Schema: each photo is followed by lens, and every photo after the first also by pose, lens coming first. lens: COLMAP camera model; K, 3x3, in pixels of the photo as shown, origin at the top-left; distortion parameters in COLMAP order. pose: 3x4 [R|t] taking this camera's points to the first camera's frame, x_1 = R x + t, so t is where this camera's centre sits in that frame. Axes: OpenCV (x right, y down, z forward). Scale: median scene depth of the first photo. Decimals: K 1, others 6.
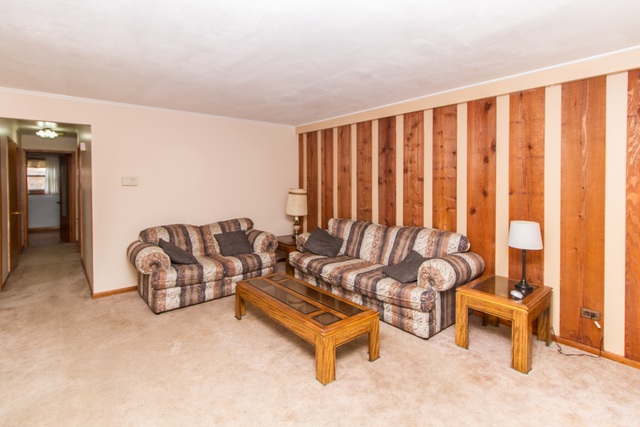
lens RADIAL K [[325.0, 0, 305.6], [0, 325.0, 184.9], [0, 0, 1]] dist [0.000743, 0.000206]
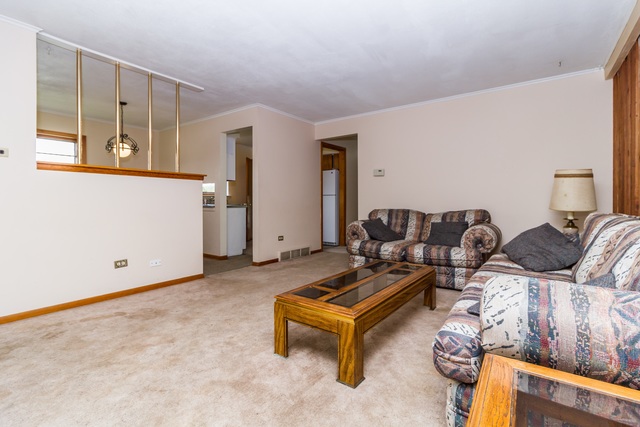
lens RADIAL K [[295.5, 0, 323.4], [0, 295.5, 204.8], [0, 0, 1]] dist [0.001739, 0.000135]
pose [[0.267598, 0.013642, -0.963434, 0.485294], [-0.015498, 0.999831, 0.009853, 0.103008], [0.963406, 0.012295, 0.267764, 0.489371]]
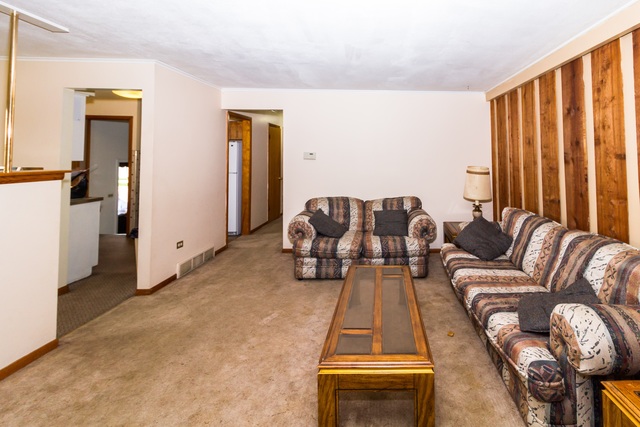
lens RADIAL K [[312.3, 0, 381.5], [0, 312.3, 145.4], [0, 0, 1]] dist [0.001837, -0.000041]
pose [[0.793611, -0.011631, -0.608314, 0.327262], [-0.016542, 0.999035, -0.040682, -0.006659], [0.608200, 0.042348, 0.792653, 0.273128]]
